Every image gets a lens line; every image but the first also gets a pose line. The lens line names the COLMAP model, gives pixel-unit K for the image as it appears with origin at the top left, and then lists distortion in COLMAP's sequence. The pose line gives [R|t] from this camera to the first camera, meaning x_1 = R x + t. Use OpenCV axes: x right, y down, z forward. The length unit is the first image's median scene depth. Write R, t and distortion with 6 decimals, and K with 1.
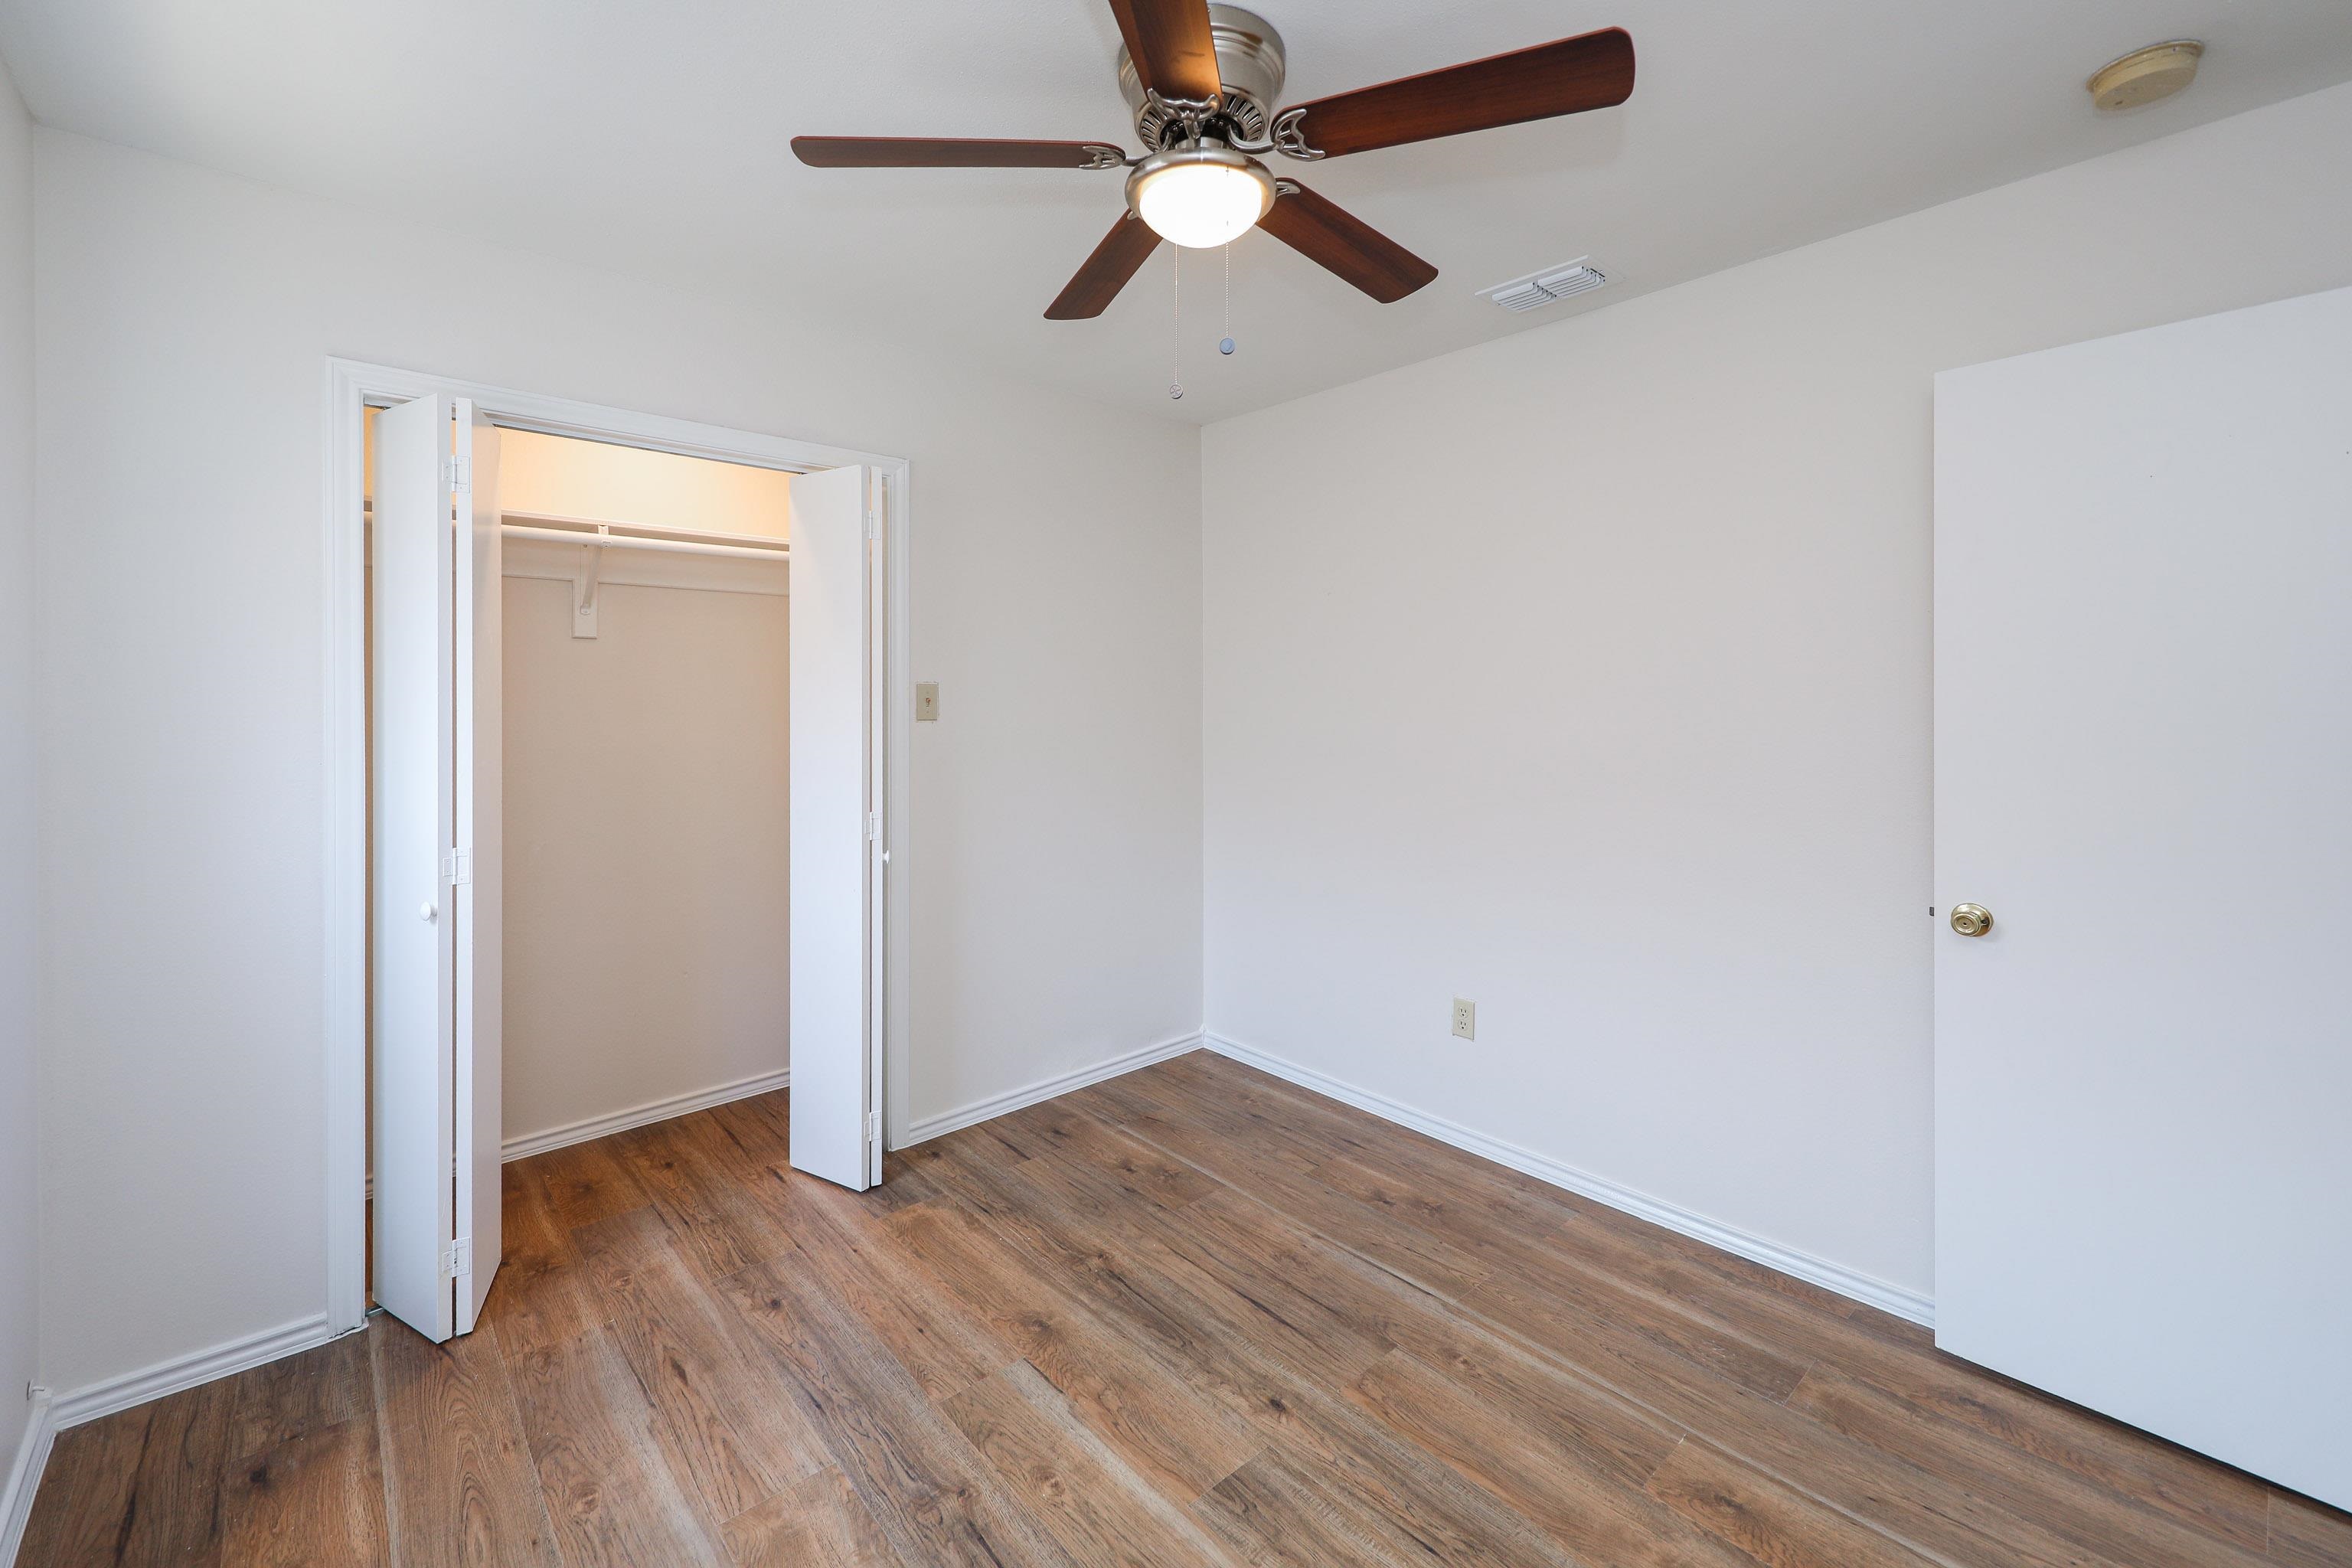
lens RADIAL K [[958.1, 0, 1185.1], [0, 958.1, 720.2], [0, 0, 1]] dist [0.013198, -0.006298]
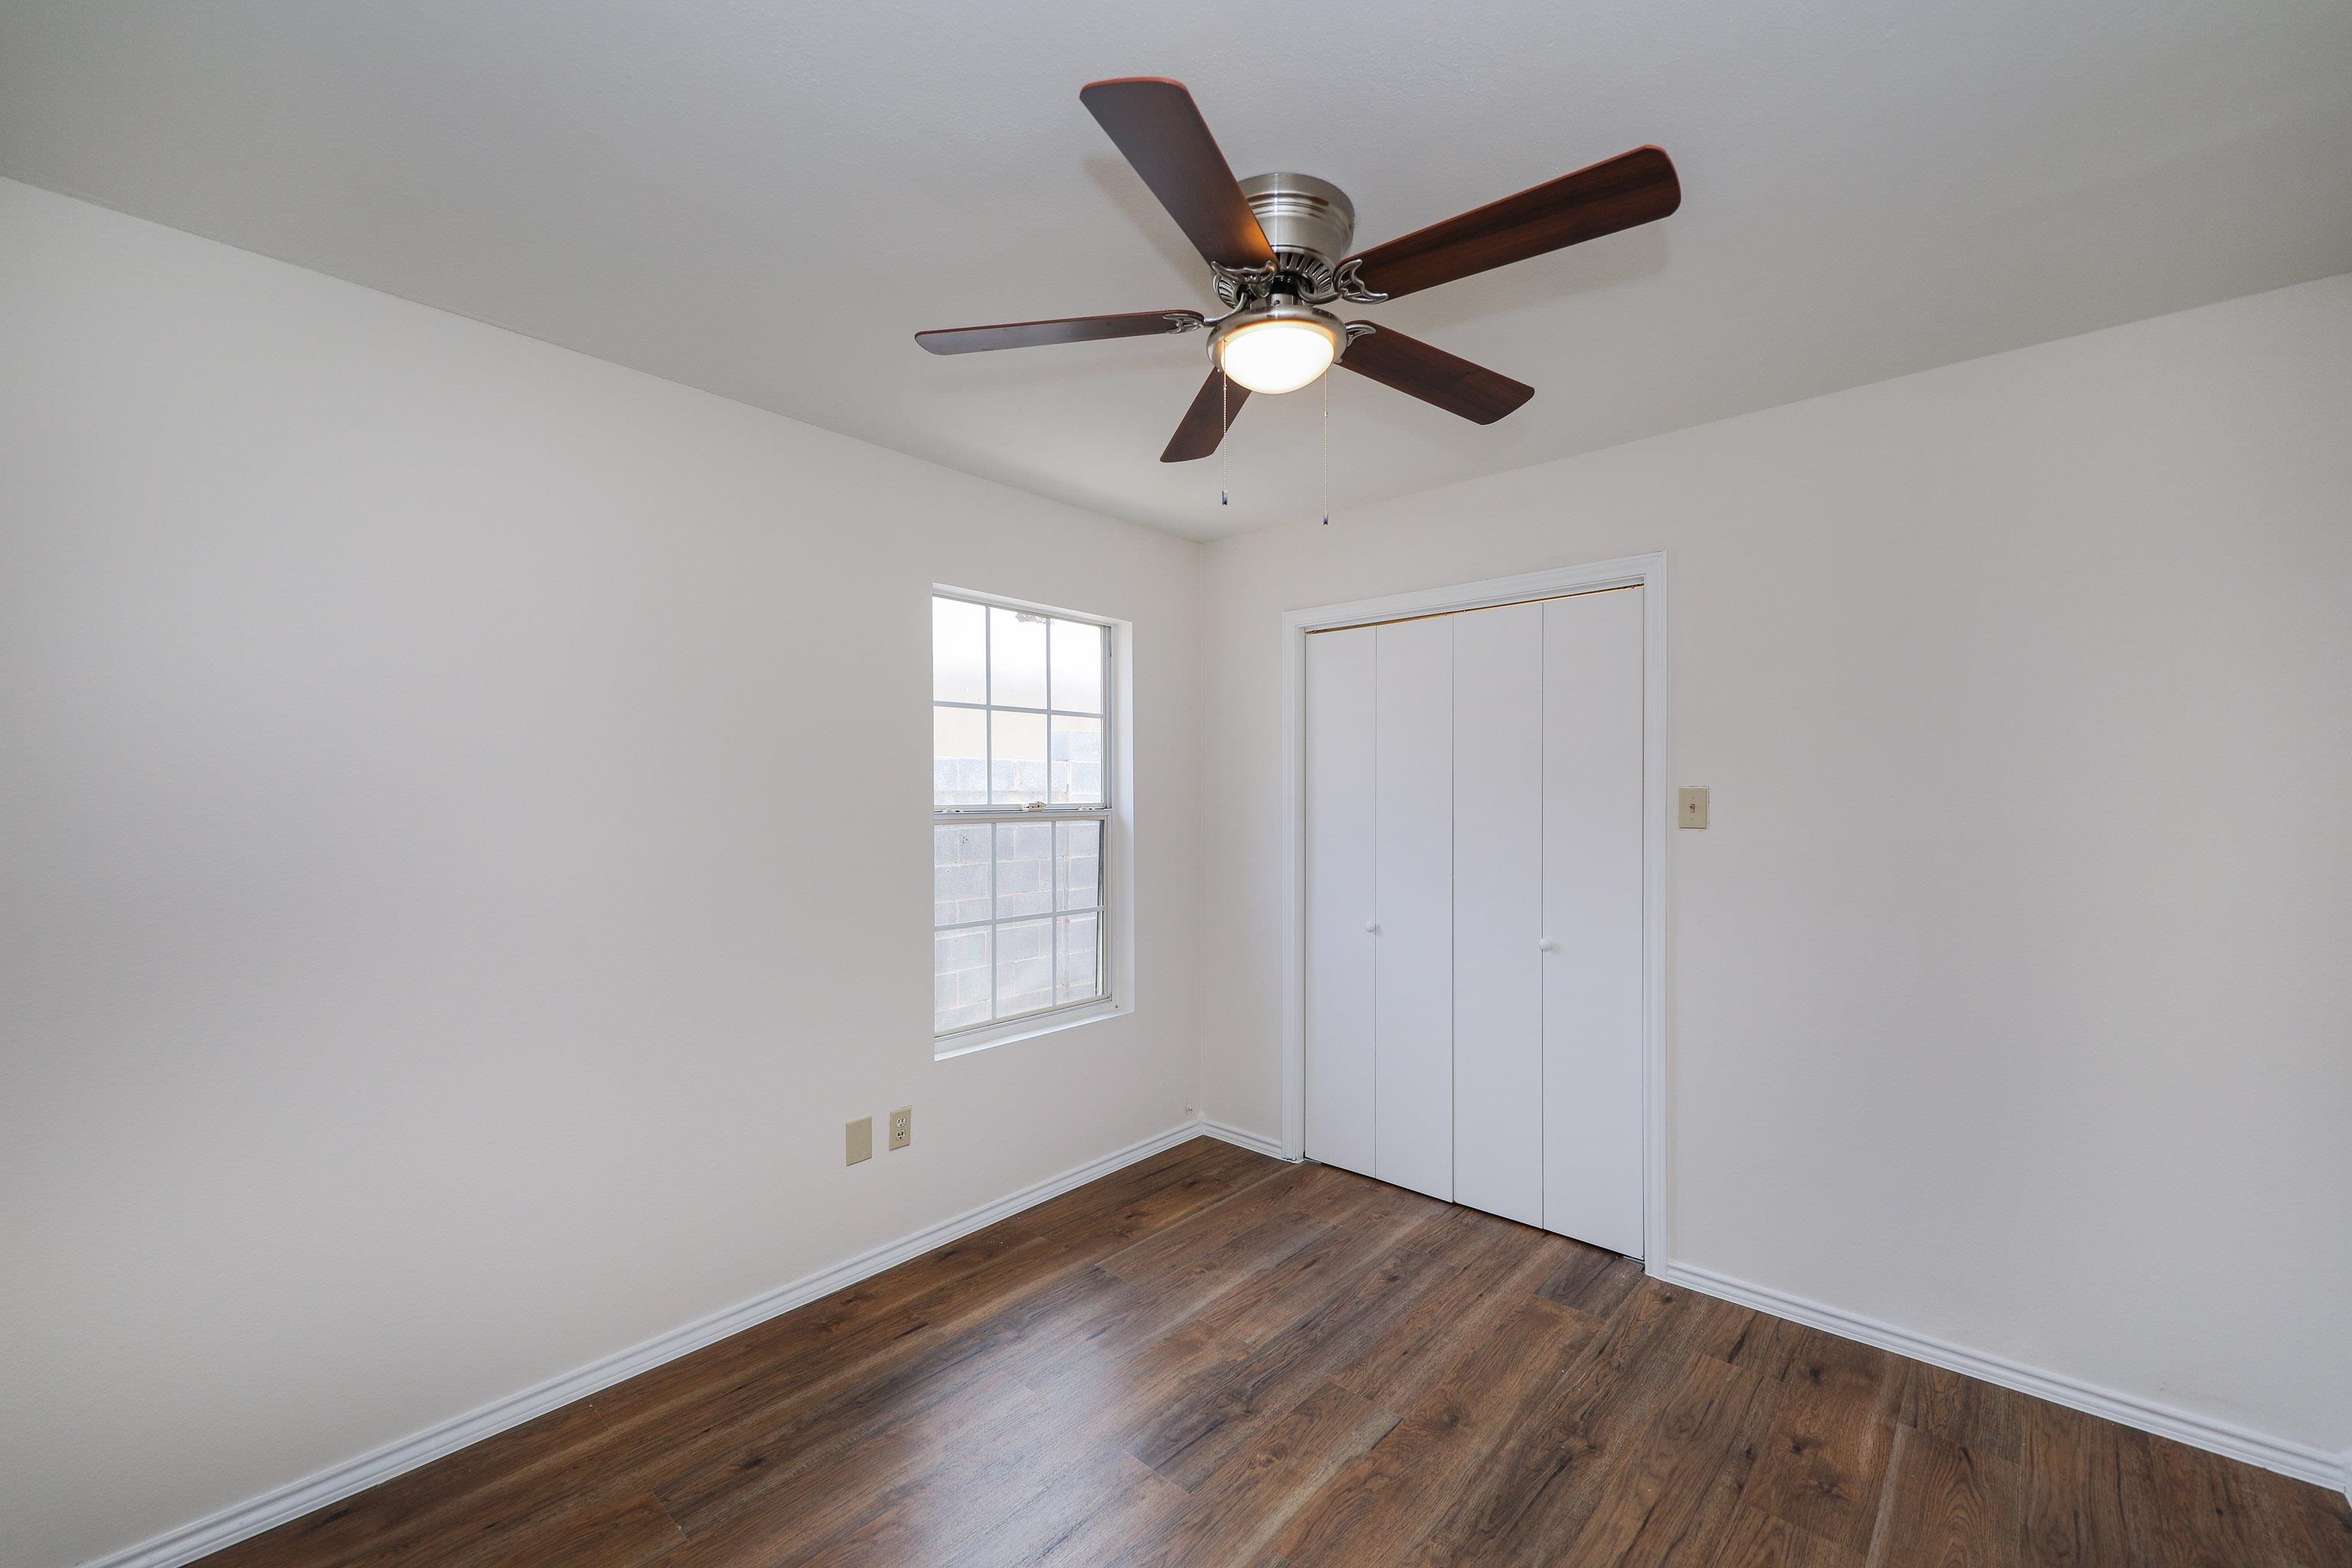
lens RADIAL K [[958.1, 0, 1193.3], [0, 958.1, 796.9], [0, 0, 1]] dist [0.013198, -0.006298]
pose [[0.108579, 0.002644, -0.994084, 0.858404], [-0.020413, 0.999792, 0.000429, -0.029399], [0.993878, 0.020246, 0.108610, 0.618288]]
